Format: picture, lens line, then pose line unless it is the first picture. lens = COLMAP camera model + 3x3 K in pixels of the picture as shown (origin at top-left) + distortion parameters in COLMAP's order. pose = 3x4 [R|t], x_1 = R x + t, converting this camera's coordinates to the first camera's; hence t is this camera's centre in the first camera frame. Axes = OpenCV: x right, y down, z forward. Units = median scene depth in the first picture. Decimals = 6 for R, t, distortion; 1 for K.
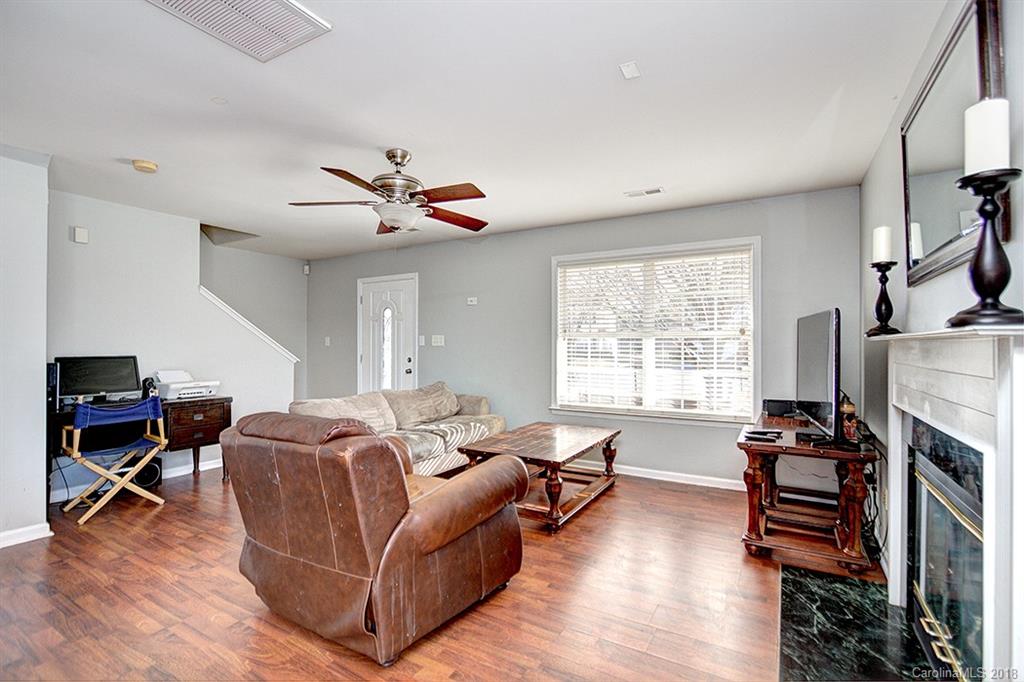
lens RADIAL K [[476.2, 0, 512.0], [0, 476.2, 341.0], [0, 0, 1]] dist [-0.002058, -0.000372]
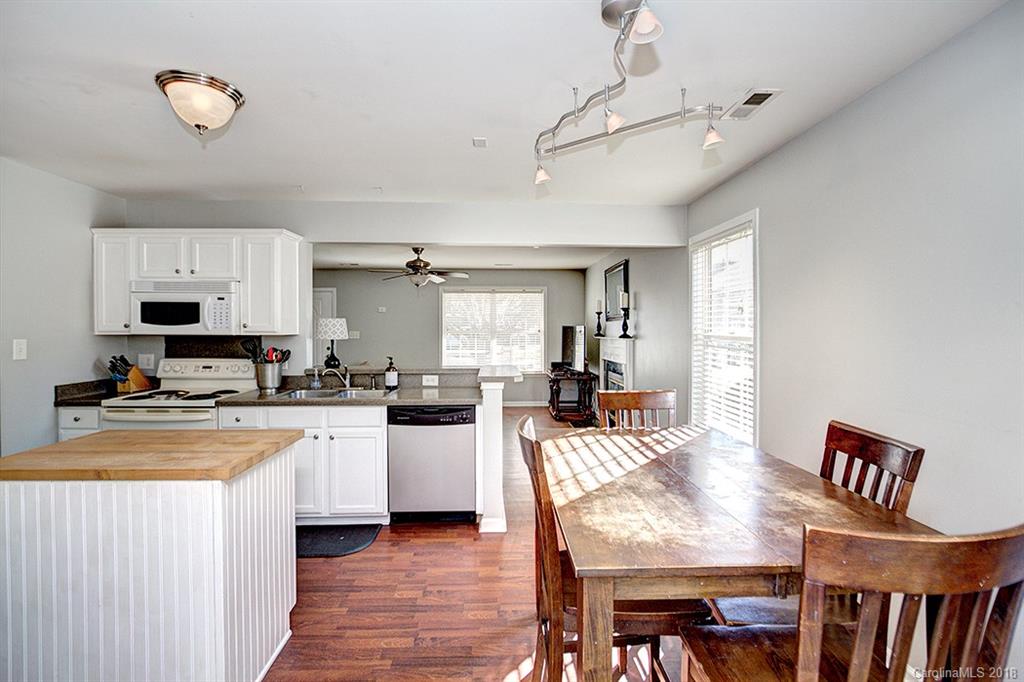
lens RADIAL K [[476.2, 0, 512.0], [0, 476.2, 341.0], [0, 0, 1]] dist [-0.002058, -0.000372]
pose [[0.847612, -0.015311, 0.530396, -0.987188], [-0.001904, 0.999489, 0.031894, -0.059205], [-0.530613, -0.028044, 0.847150, -0.969965]]
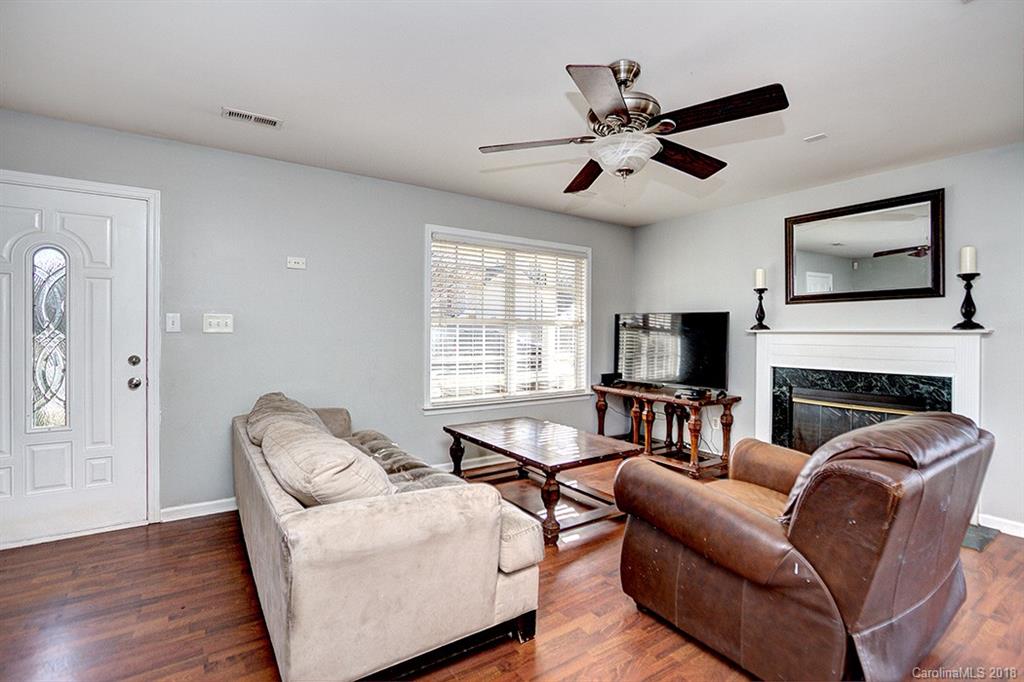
lens RADIAL K [[476.2, 0, 512.0], [0, 476.2, 341.0], [0, 0, 1]] dist [-0.002058, -0.000372]
pose [[0.421949, -0.011376, 0.906548, -0.974629], [-0.013600, 0.999729, 0.018875, 0.008552], [-0.906518, -0.020293, 0.421680, 0.851367]]
